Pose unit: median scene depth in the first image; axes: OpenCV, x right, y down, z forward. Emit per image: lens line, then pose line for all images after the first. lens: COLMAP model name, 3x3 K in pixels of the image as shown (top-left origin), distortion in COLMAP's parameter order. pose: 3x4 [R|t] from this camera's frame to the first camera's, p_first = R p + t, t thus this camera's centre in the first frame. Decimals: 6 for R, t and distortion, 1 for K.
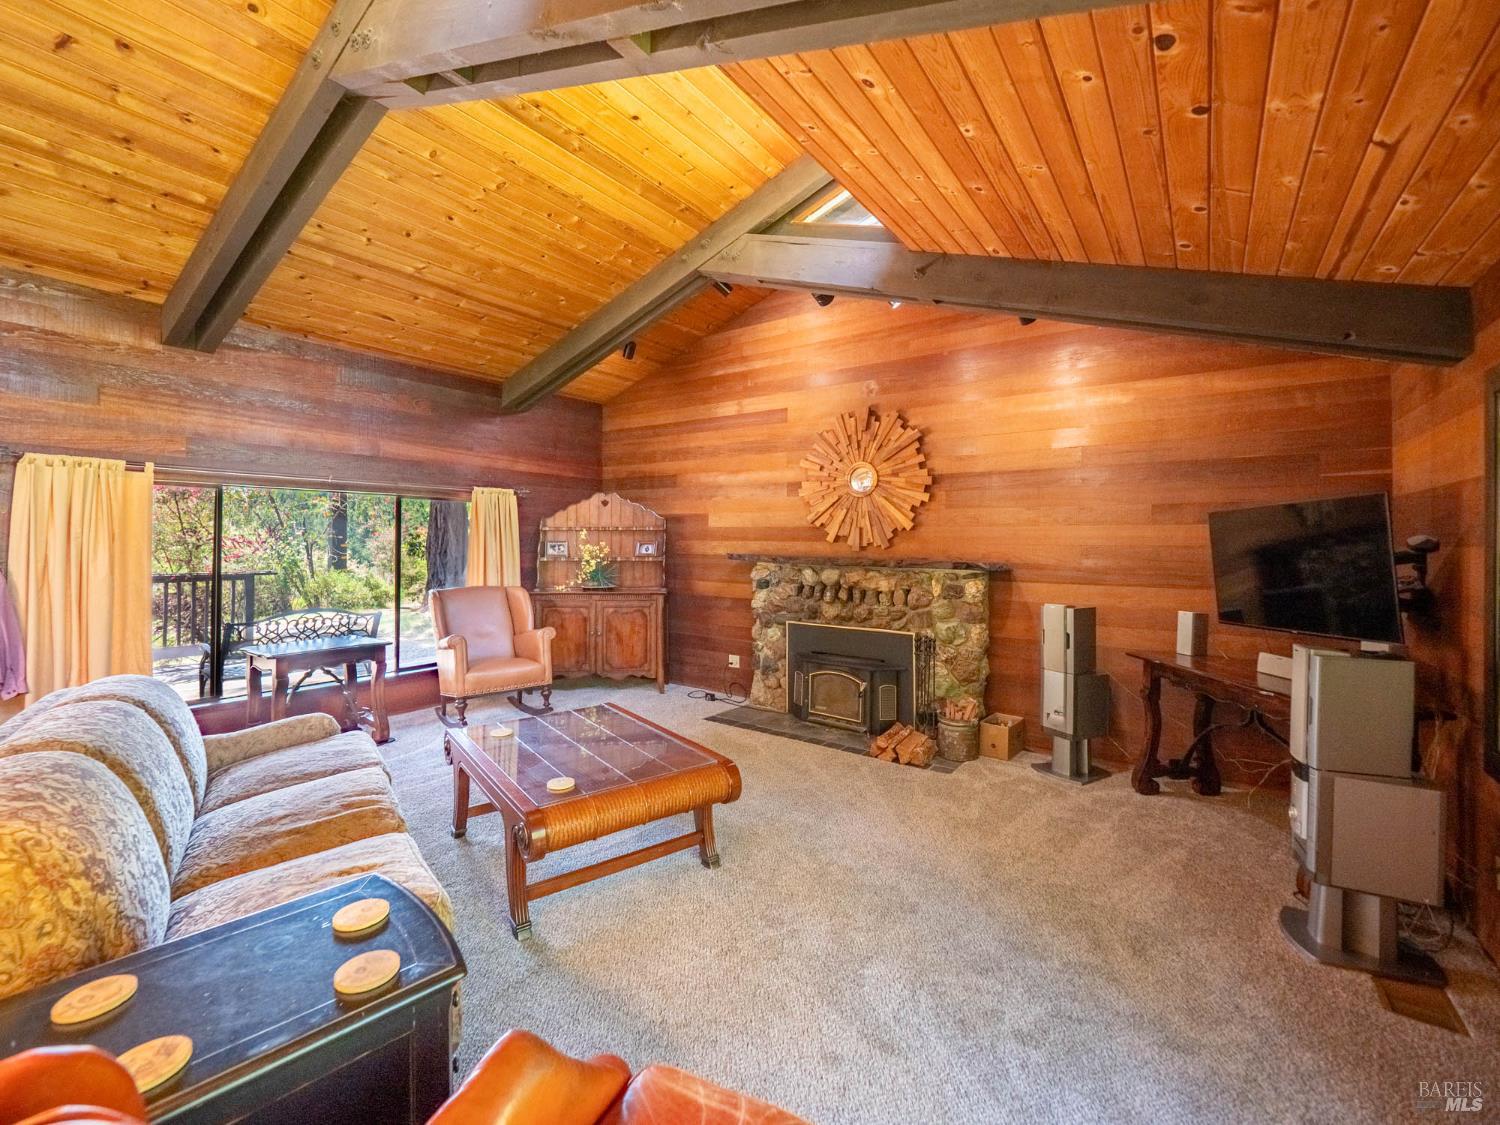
lens RADIAL K [[644.8, 0, 749.1], [0, 644.8, 547.9], [0, 0, 1]] dist [0.000190, -0.000300]
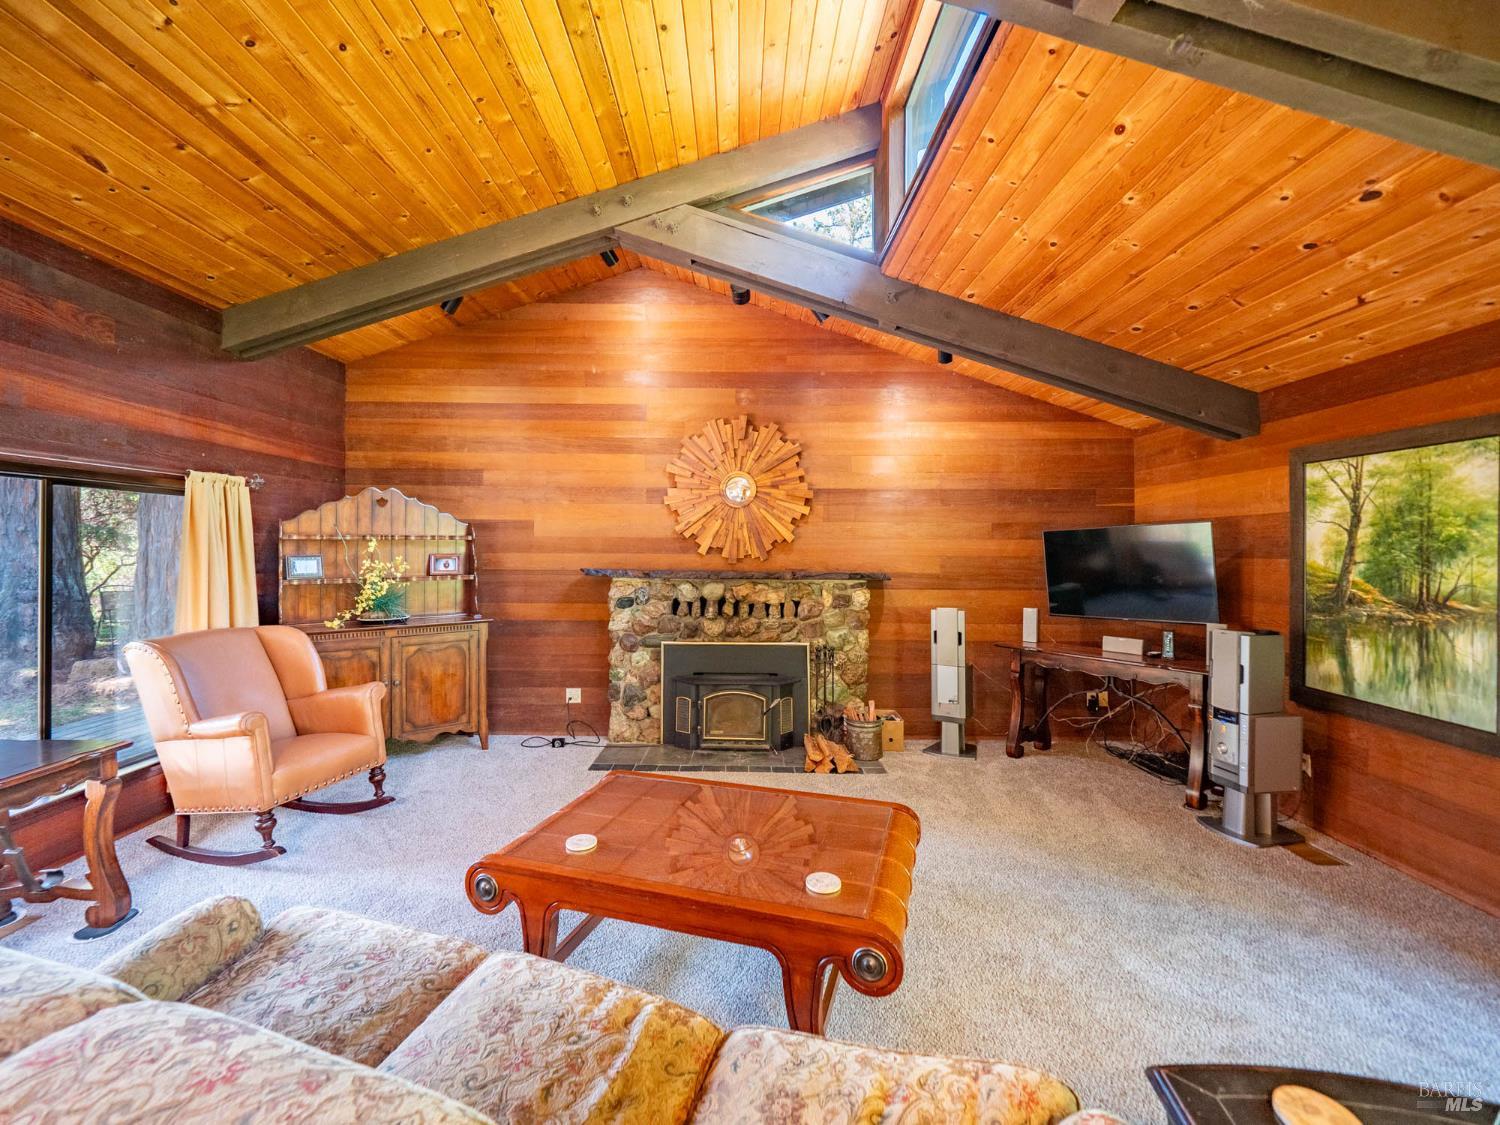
lens RADIAL K [[656.0, 0, 741.4], [0, 656.0, 550.6], [0, 0, 1]] dist [0.002396, -0.000662]
pose [[0.816998, -0.007957, 0.576586, -0.396203], [0.008247, 0.999964, 0.002113, -0.016585], [-0.576582, 0.003029, 0.817034, 0.197416]]
